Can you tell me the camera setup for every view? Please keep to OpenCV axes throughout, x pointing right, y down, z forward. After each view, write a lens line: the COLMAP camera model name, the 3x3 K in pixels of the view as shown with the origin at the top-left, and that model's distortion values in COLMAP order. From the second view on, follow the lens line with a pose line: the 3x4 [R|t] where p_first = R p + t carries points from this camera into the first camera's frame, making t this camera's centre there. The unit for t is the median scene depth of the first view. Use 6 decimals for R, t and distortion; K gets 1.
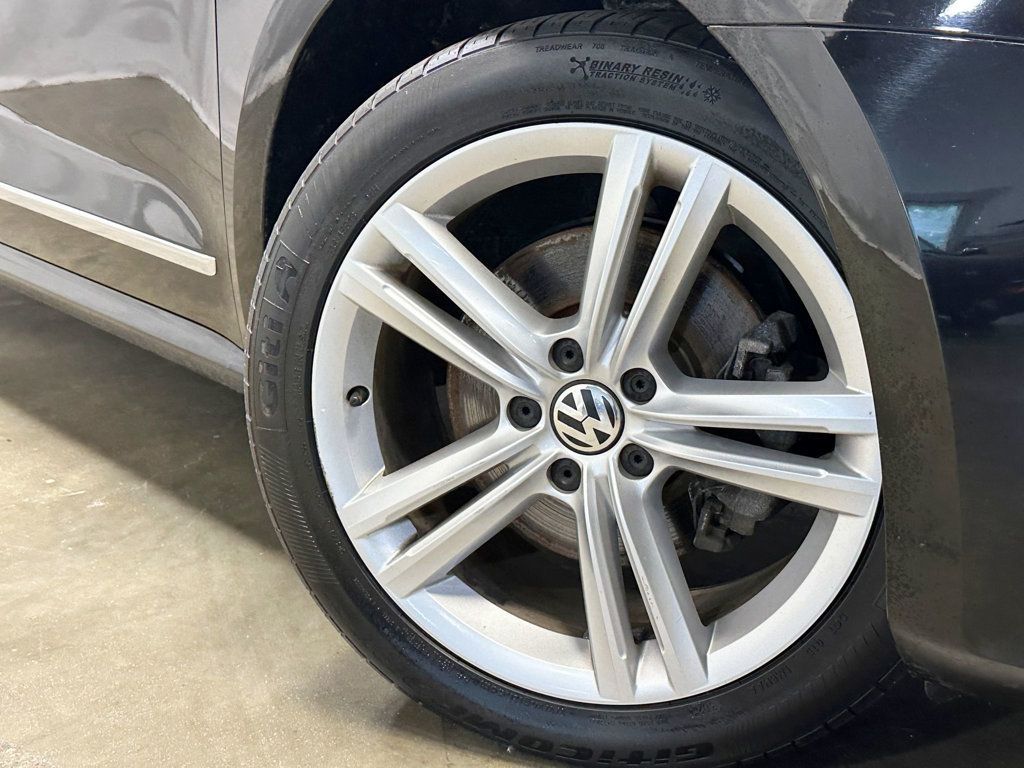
lens RADIAL K [[1418.3, 0, 512.0], [0, 1418.3, 384.0], [0, 0, 1]] dist [0.047991, 0.012153]
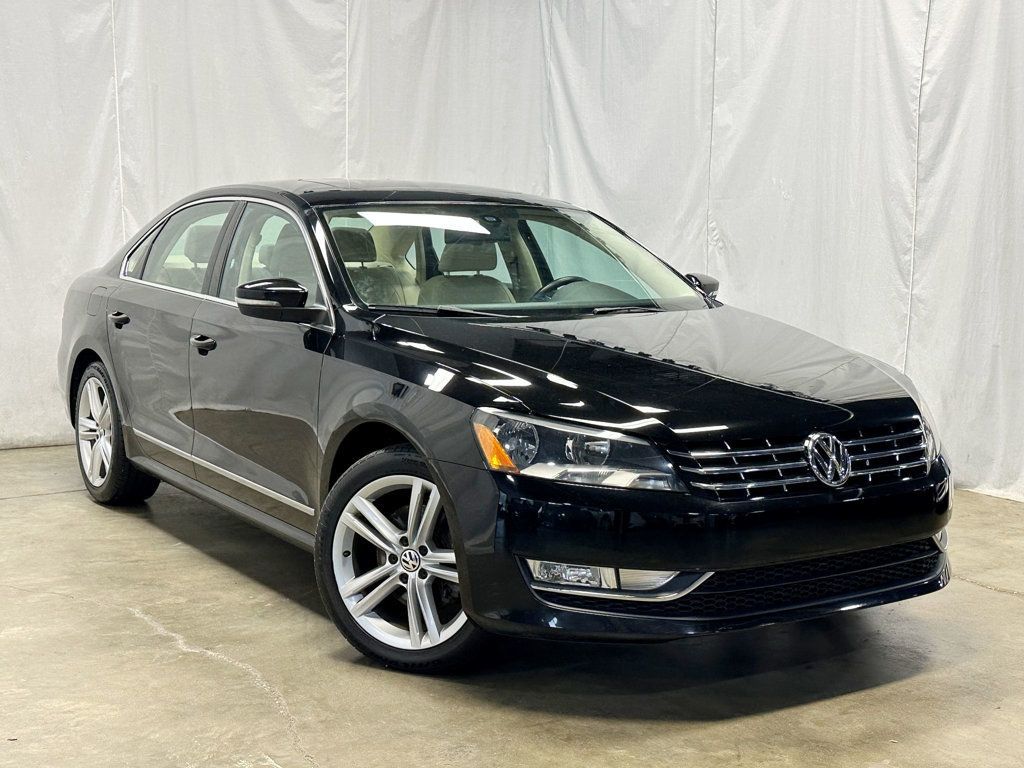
lens RADIAL K [[1403.5, 0, 512.0], [0, 1403.5, 384.0], [0, 0, 1]] dist [0.091360, -0.123900]
pose [[0.991365, 0.010531, -0.130707, 0.710209], [-0.033091, 0.984601, -0.171656, 0.172845], [0.126886, 0.174499, 0.976448, -2.252700]]
